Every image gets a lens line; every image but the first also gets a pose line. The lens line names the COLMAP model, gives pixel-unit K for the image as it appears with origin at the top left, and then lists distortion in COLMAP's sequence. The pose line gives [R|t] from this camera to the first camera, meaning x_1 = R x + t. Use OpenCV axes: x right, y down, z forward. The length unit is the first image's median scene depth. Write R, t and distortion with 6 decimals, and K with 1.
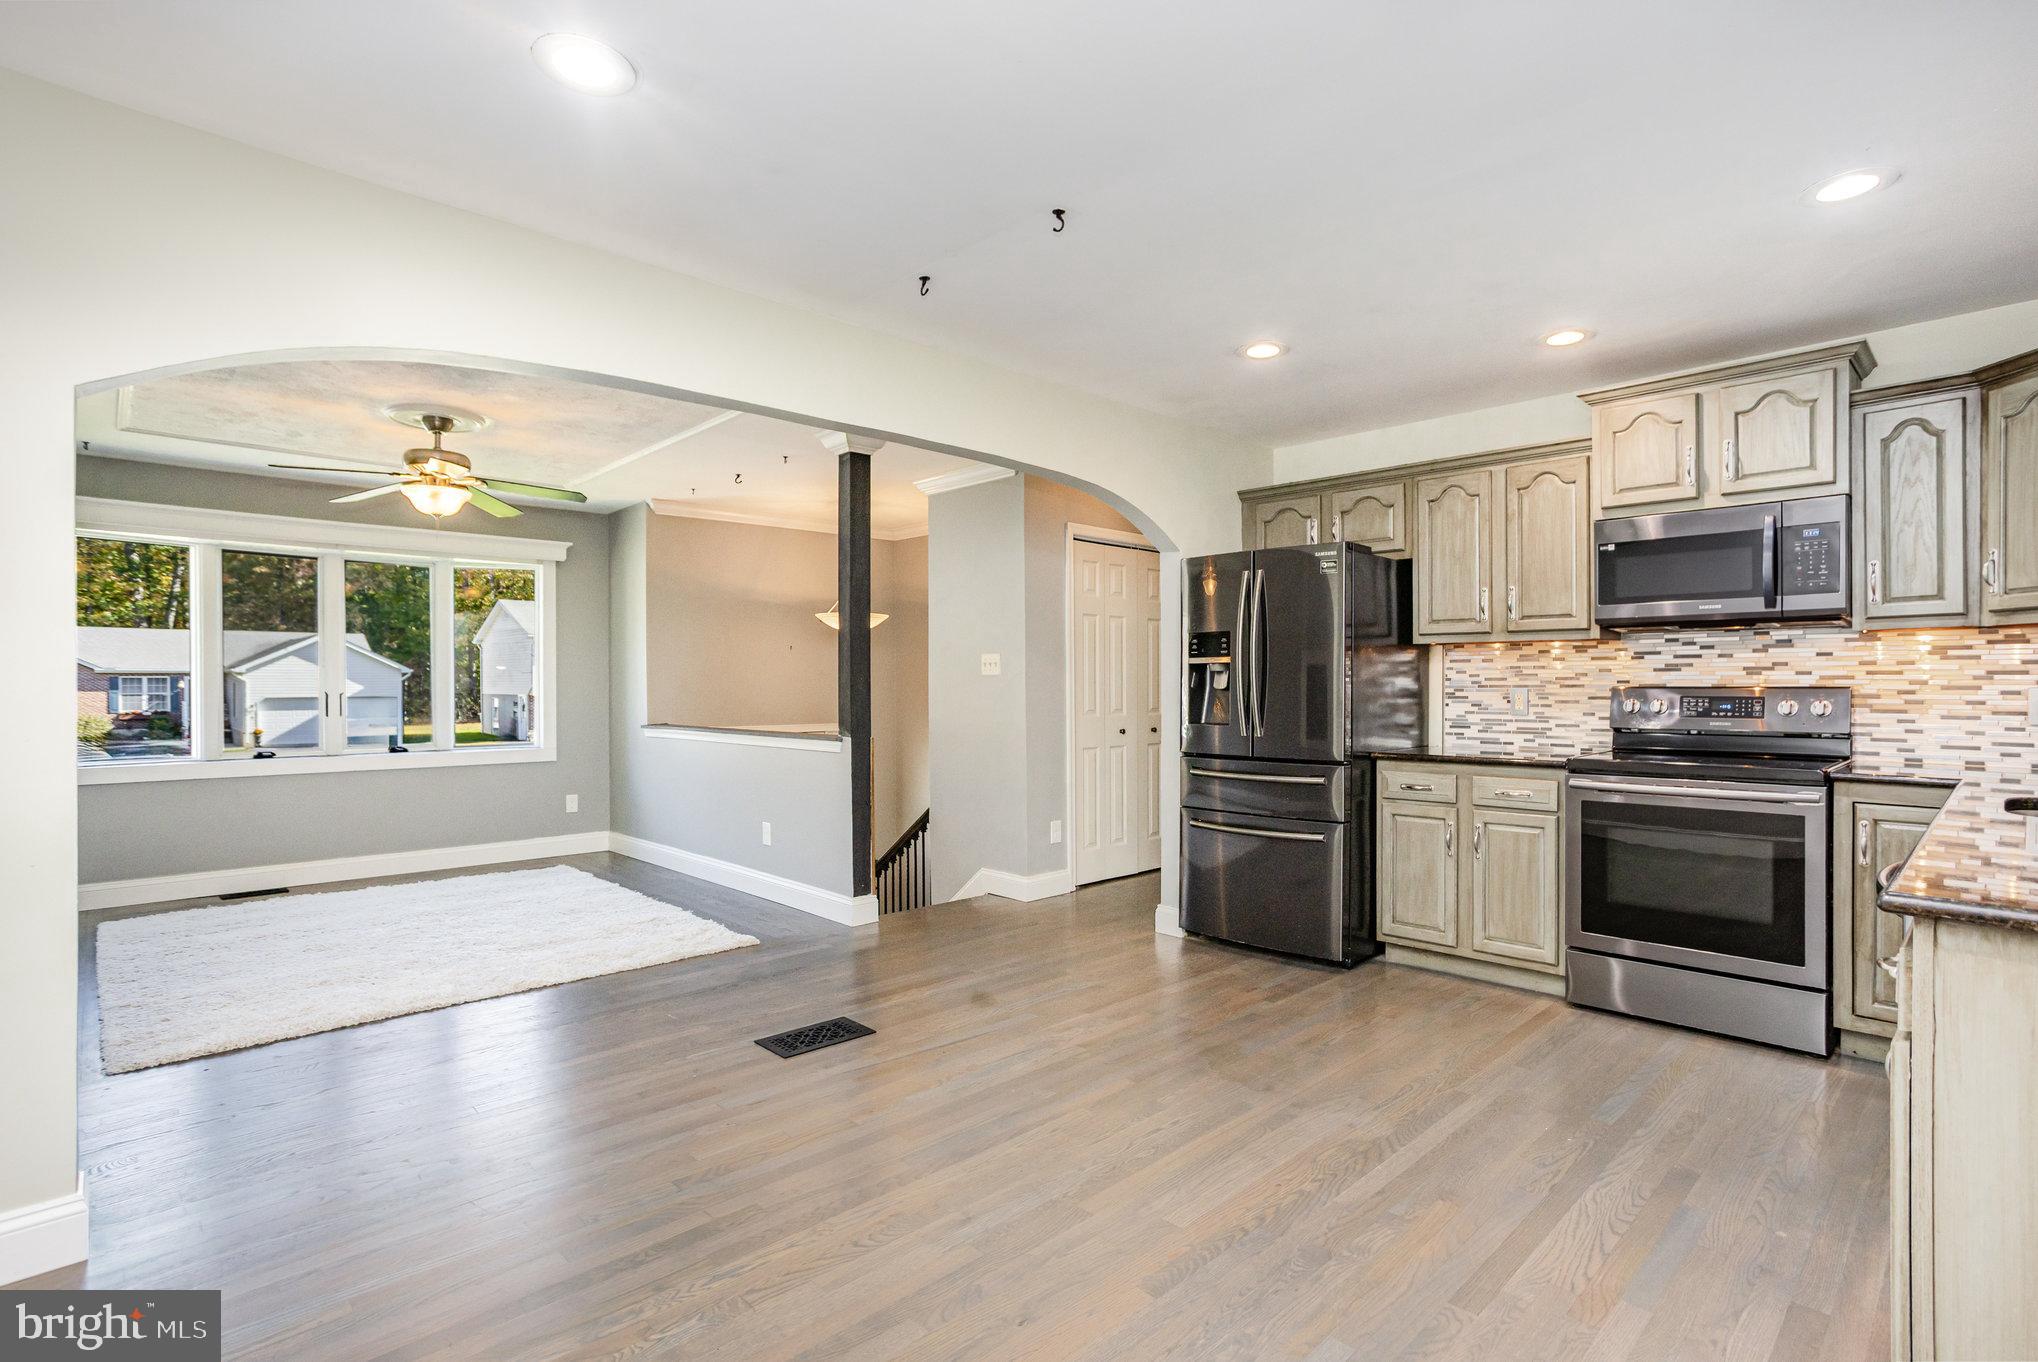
lens RADIAL K [[993.4, 0, 1034.2], [0, 993.4, 686.9], [0, 0, 1]] dist [-0.031623, 0.001901]
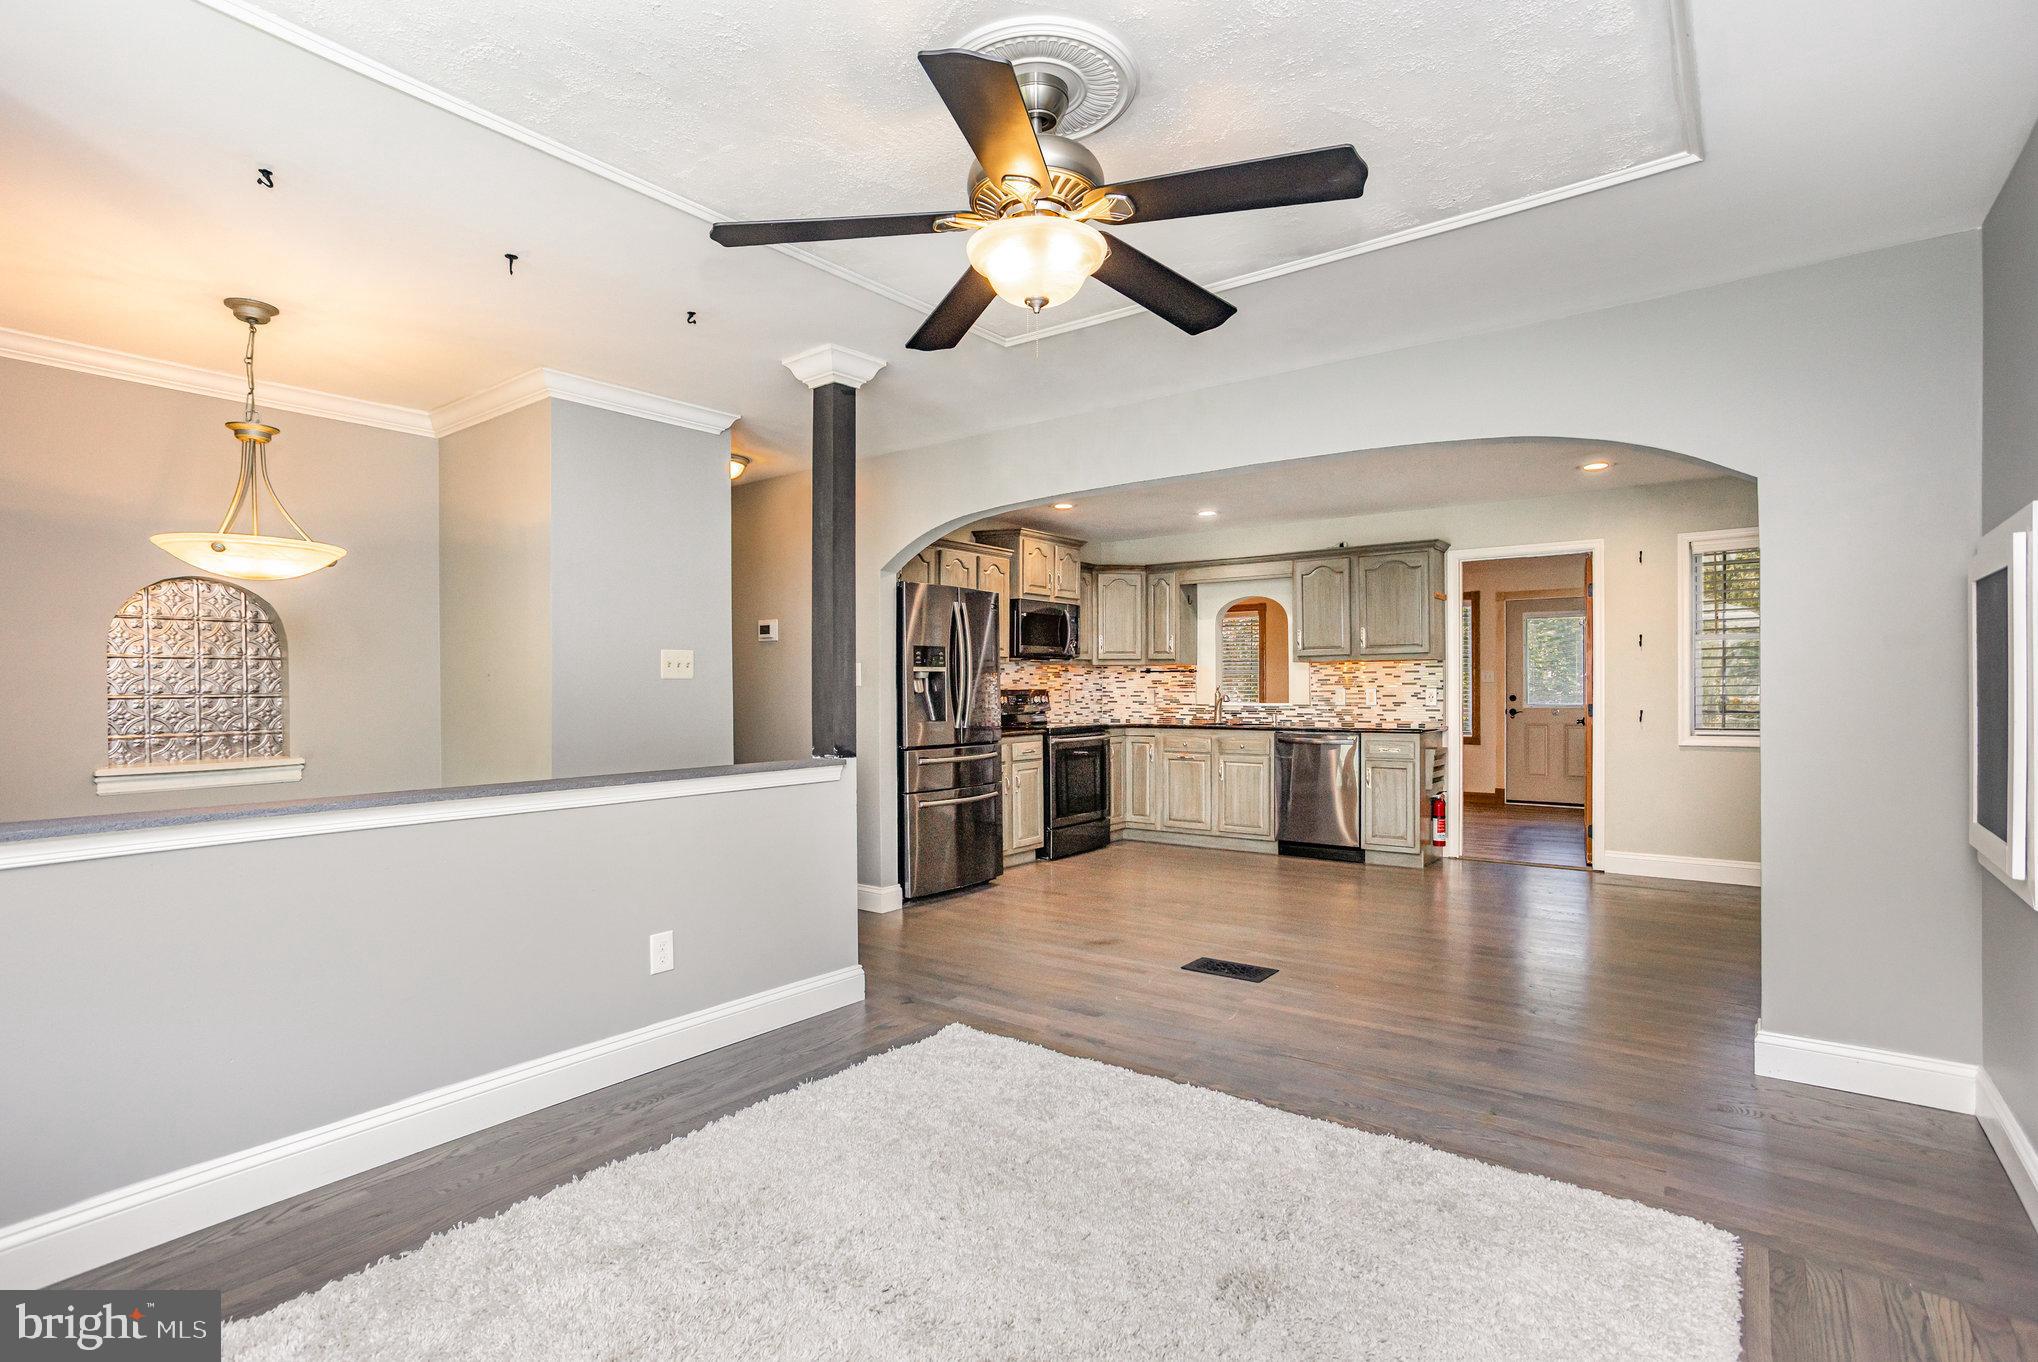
lens RADIAL K [[993.4, 0, 1016.5], [0, 993.4, 694.0], [0, 0, 1]] dist [-0.031623, 0.001901]
pose [[-0.150563, -0.003831, 0.988593, -1.245636], [0.008769, 0.999948, 0.005211, -0.002037], [-0.988562, 0.009454, -0.150521, 1.279025]]
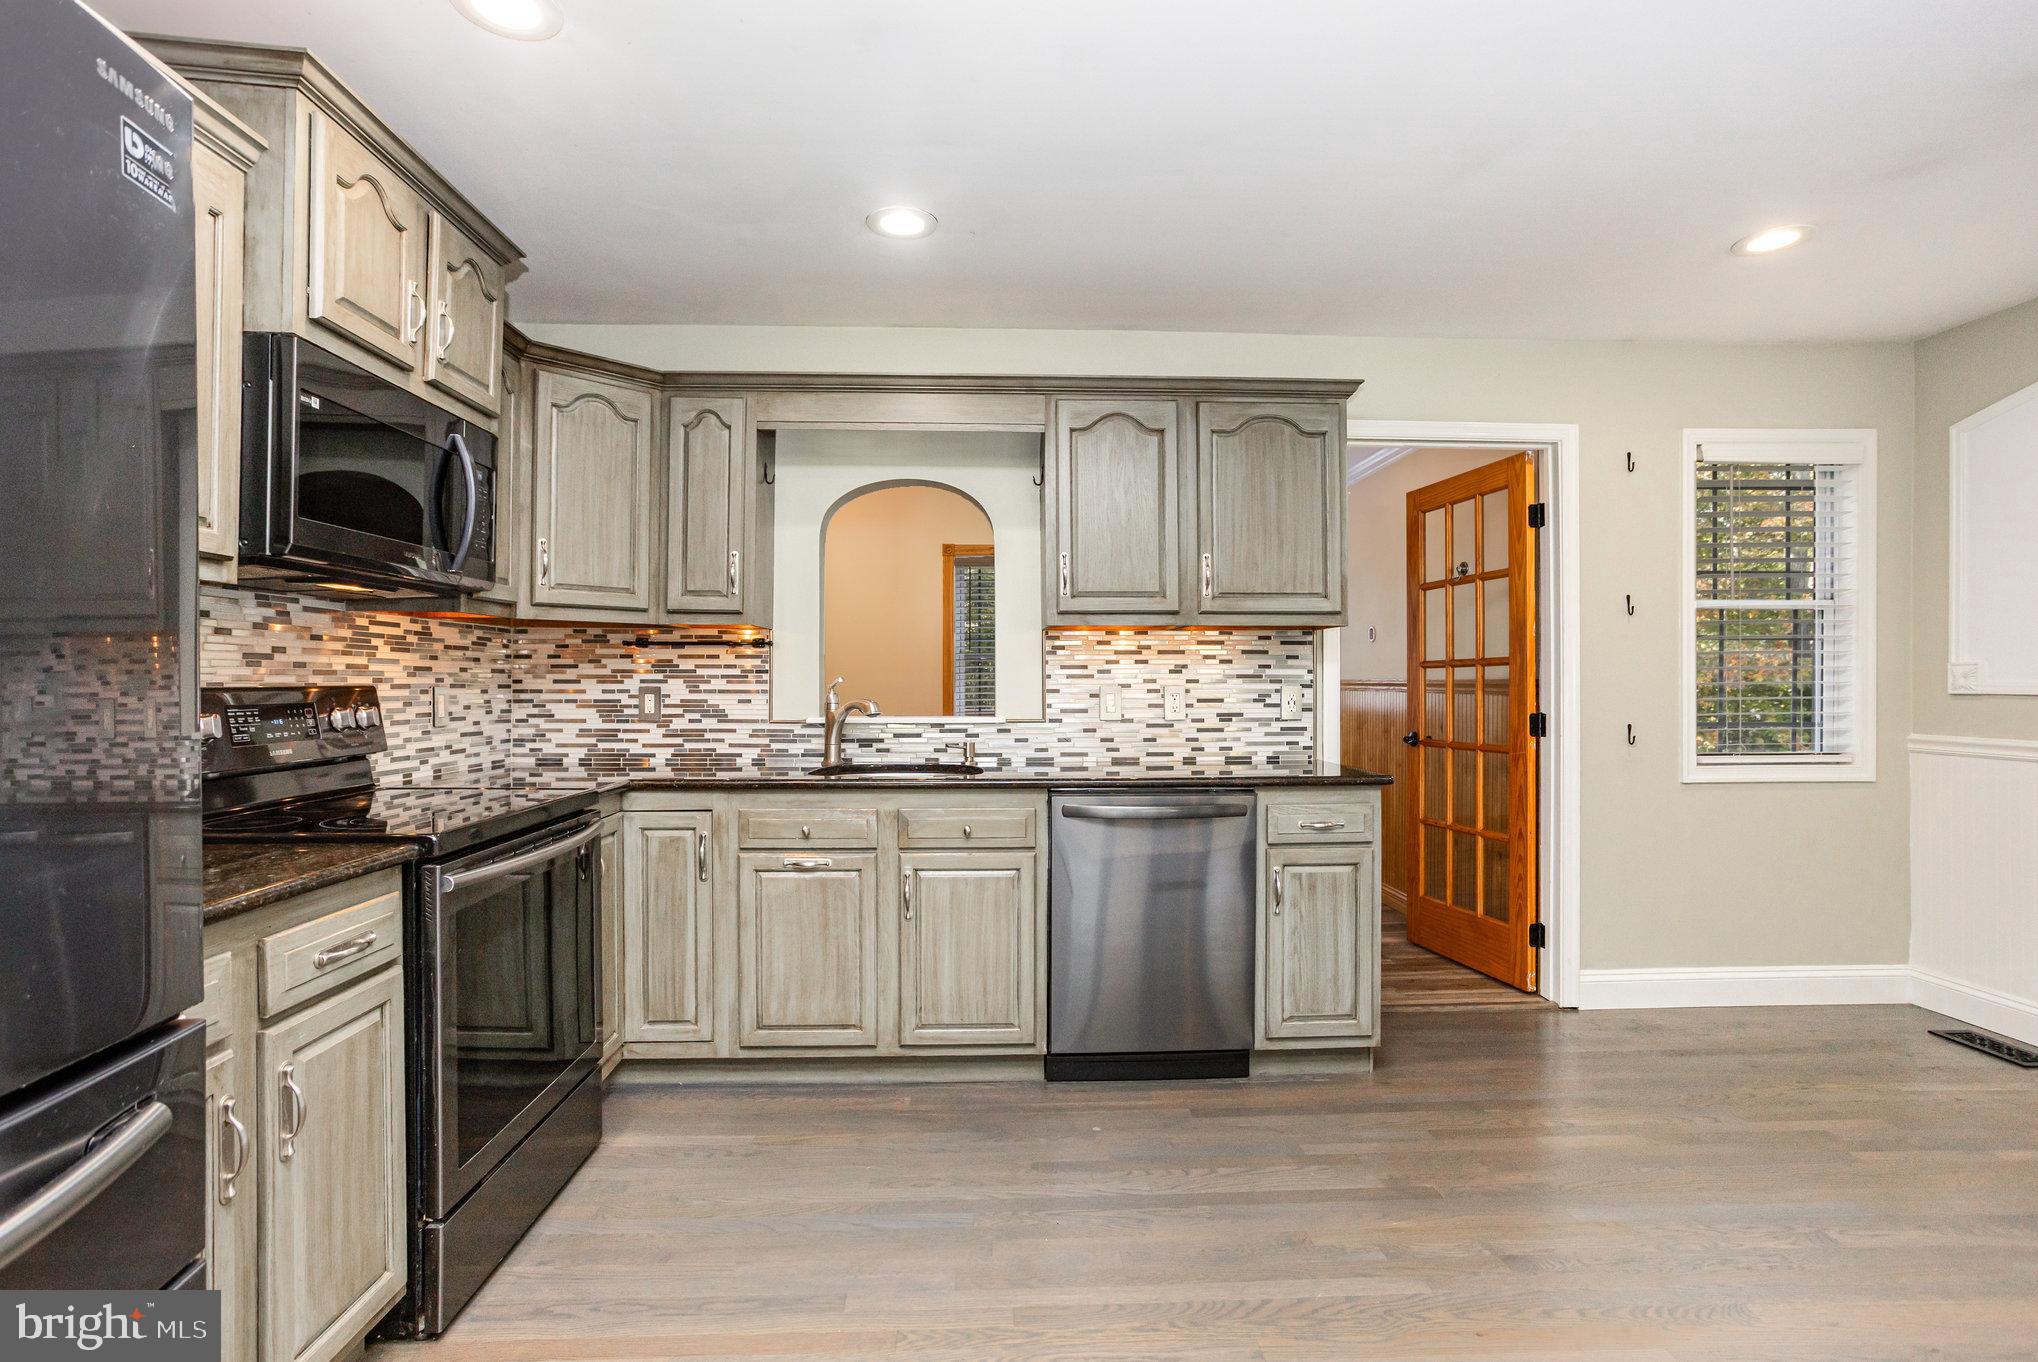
lens RADIAL K [[993.4, 0, 1020.8], [0, 993.4, 678.1], [0, 0, 1]] dist [-0.031623, 0.001901]
pose [[-0.746971, 0.003176, 0.664849, 0.002431], [0.003395, 0.999994, -0.000963, -0.003410], [-0.664848, 0.001538, -0.746977, 1.111335]]
